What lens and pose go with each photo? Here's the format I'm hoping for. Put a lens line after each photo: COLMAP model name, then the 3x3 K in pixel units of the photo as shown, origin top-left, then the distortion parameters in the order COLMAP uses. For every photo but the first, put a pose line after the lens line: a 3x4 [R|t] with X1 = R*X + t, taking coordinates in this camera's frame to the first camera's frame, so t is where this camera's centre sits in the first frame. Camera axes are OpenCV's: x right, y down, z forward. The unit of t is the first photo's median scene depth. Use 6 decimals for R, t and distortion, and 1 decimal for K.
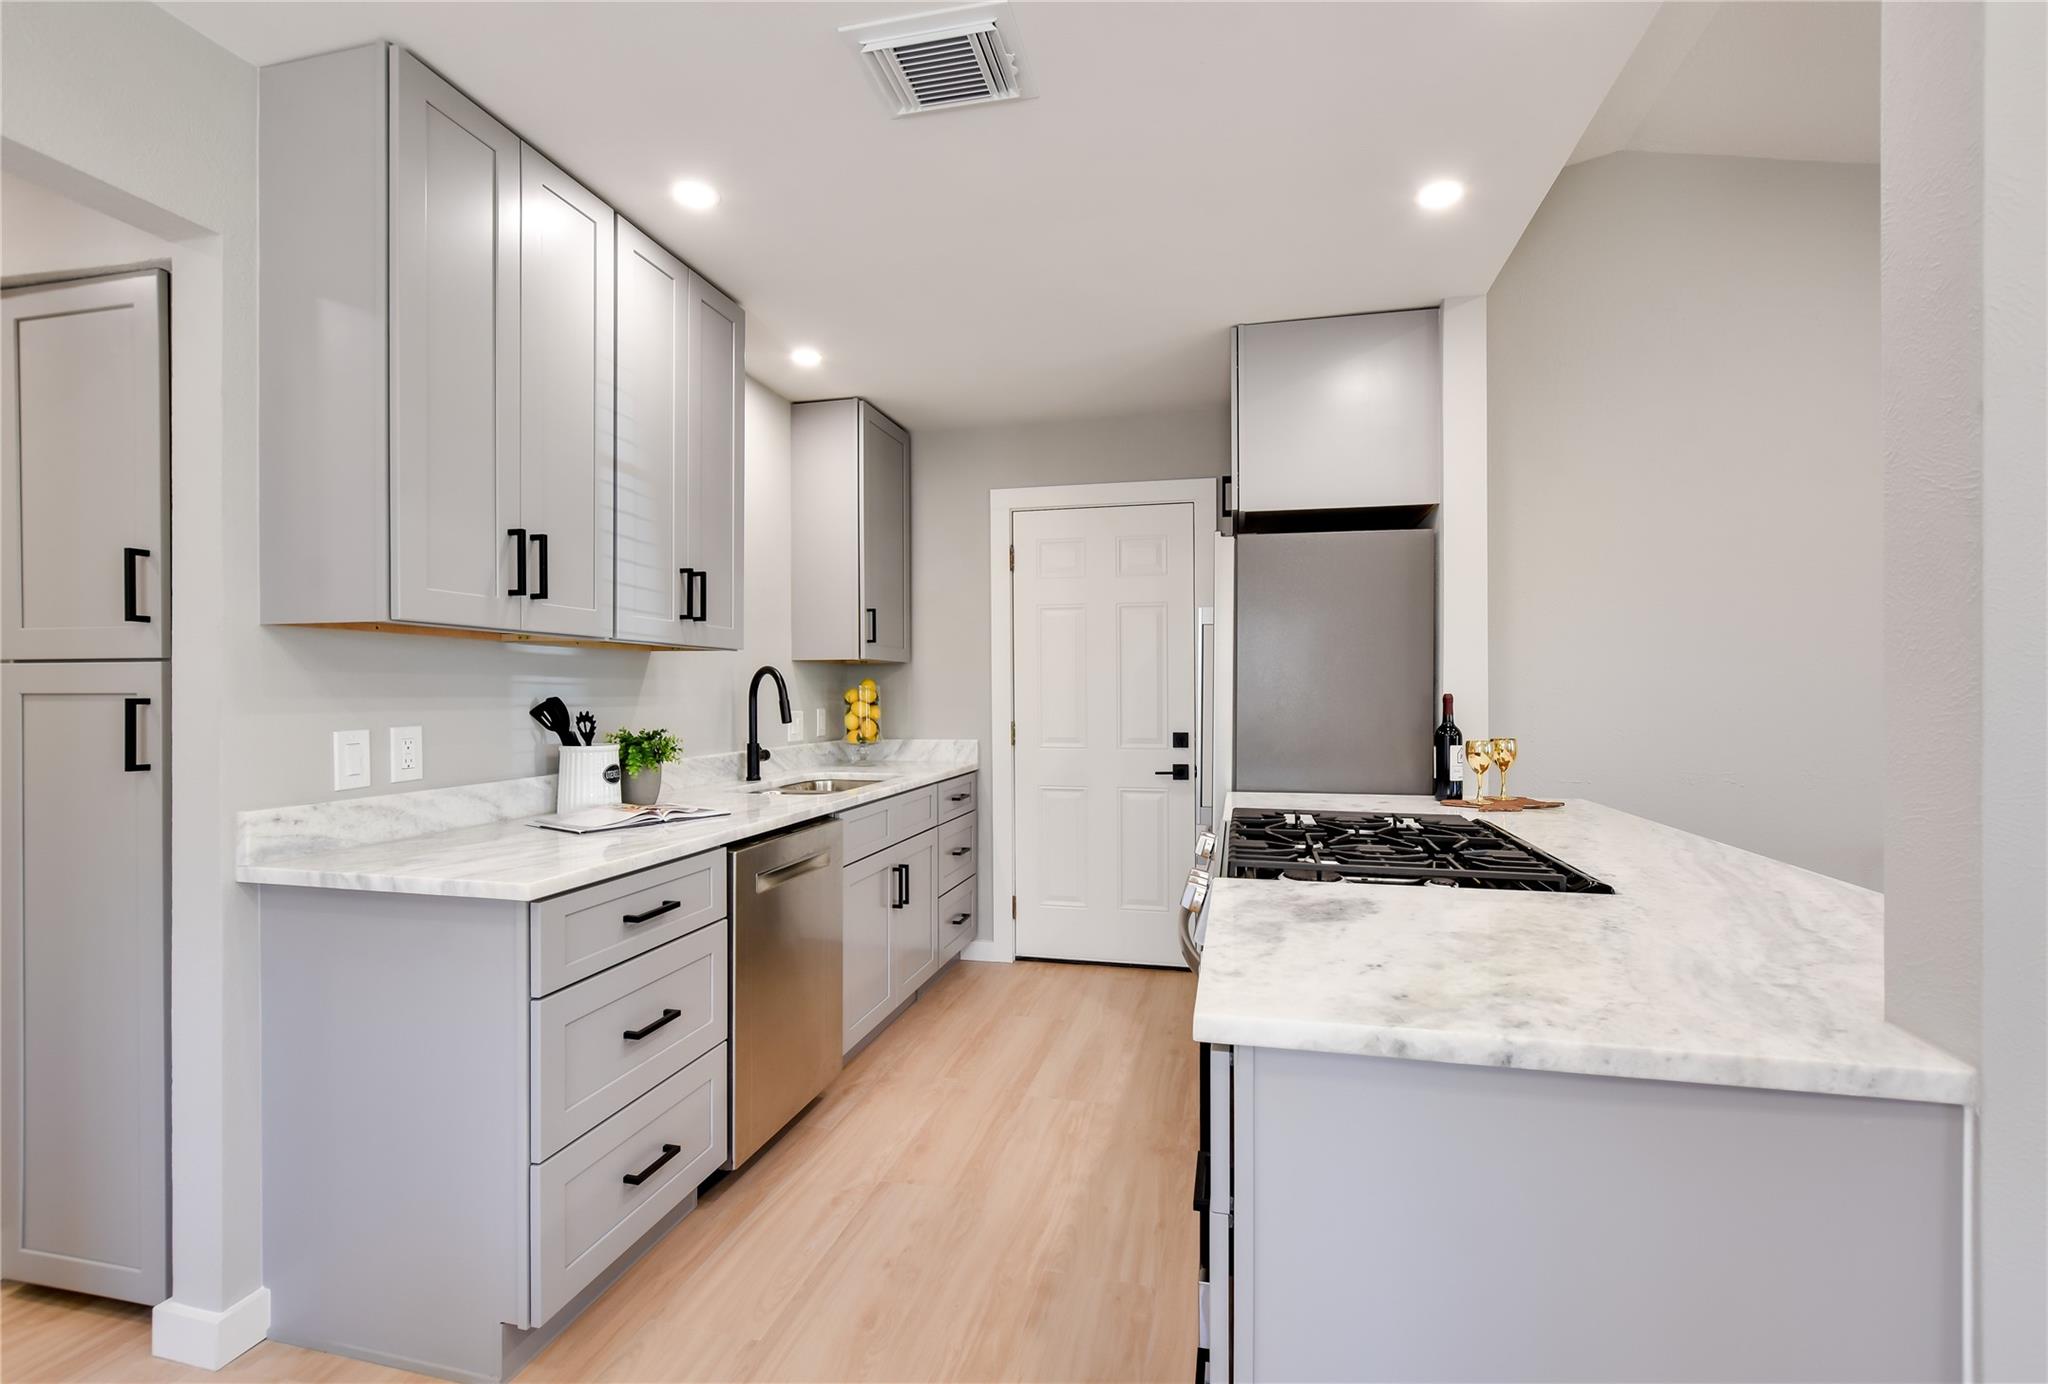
lens RADIAL K [[897.9, 0, 1025.2], [0, 897.9, 691.9], [0, 0, 1]] dist [0.002176, -0.000096]
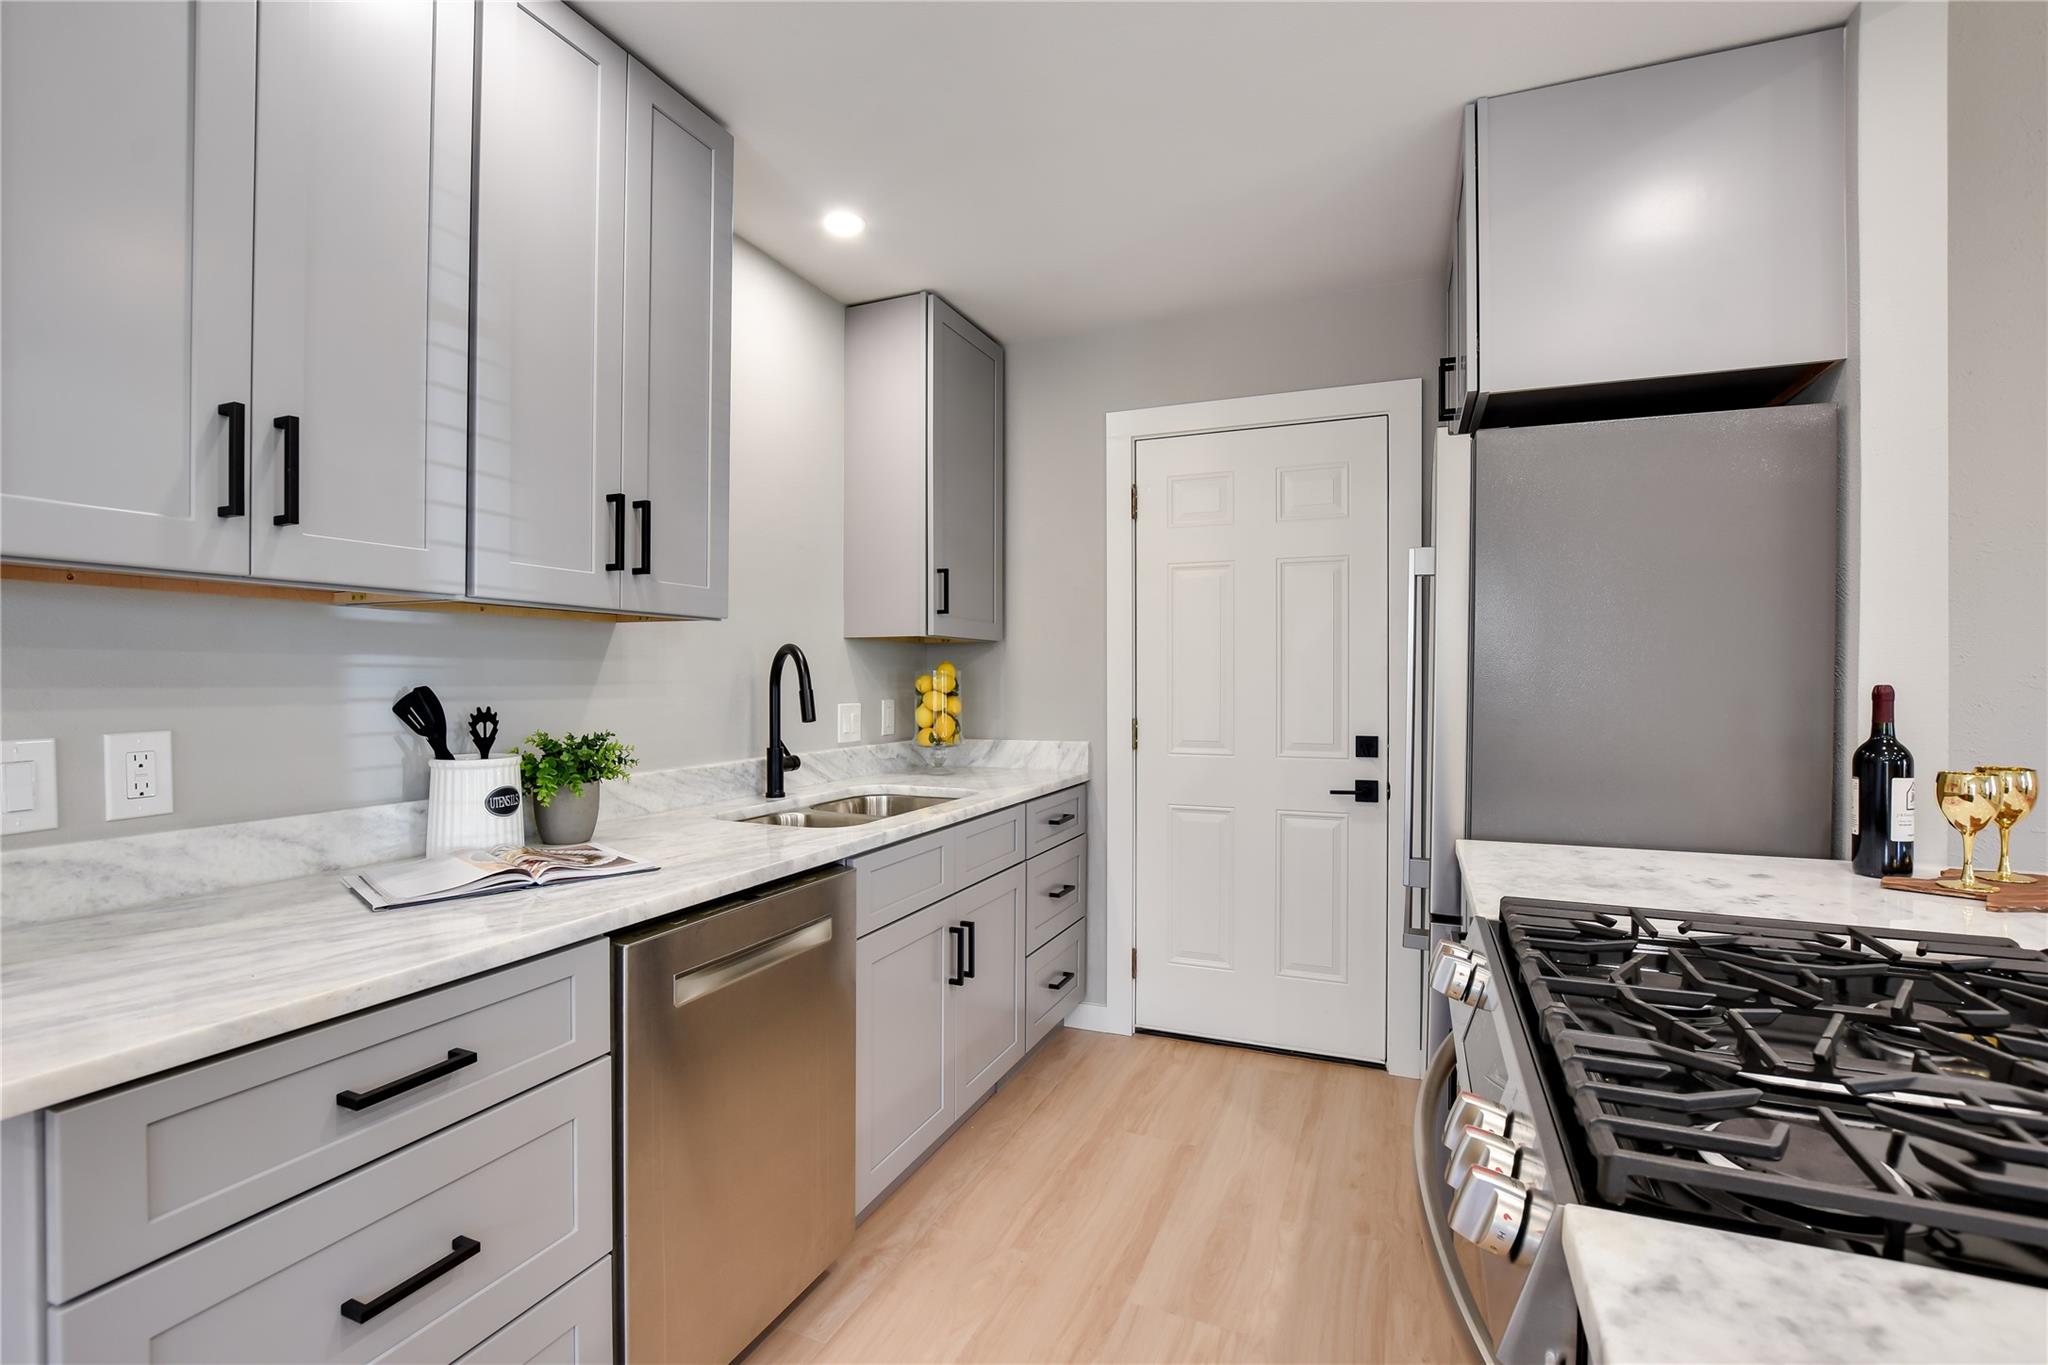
lens RADIAL K [[911.6, 0, 1022.8], [0, 911.6, 694.0], [0, 0, 1]] dist [-0.017899, 0.001980]
pose [[0.986247, 0.004611, -0.165216, 0.028816], [-0.001802, 0.999851, 0.017148, -0.000819], [0.165270, -0.016614, 0.986108, 0.318895]]
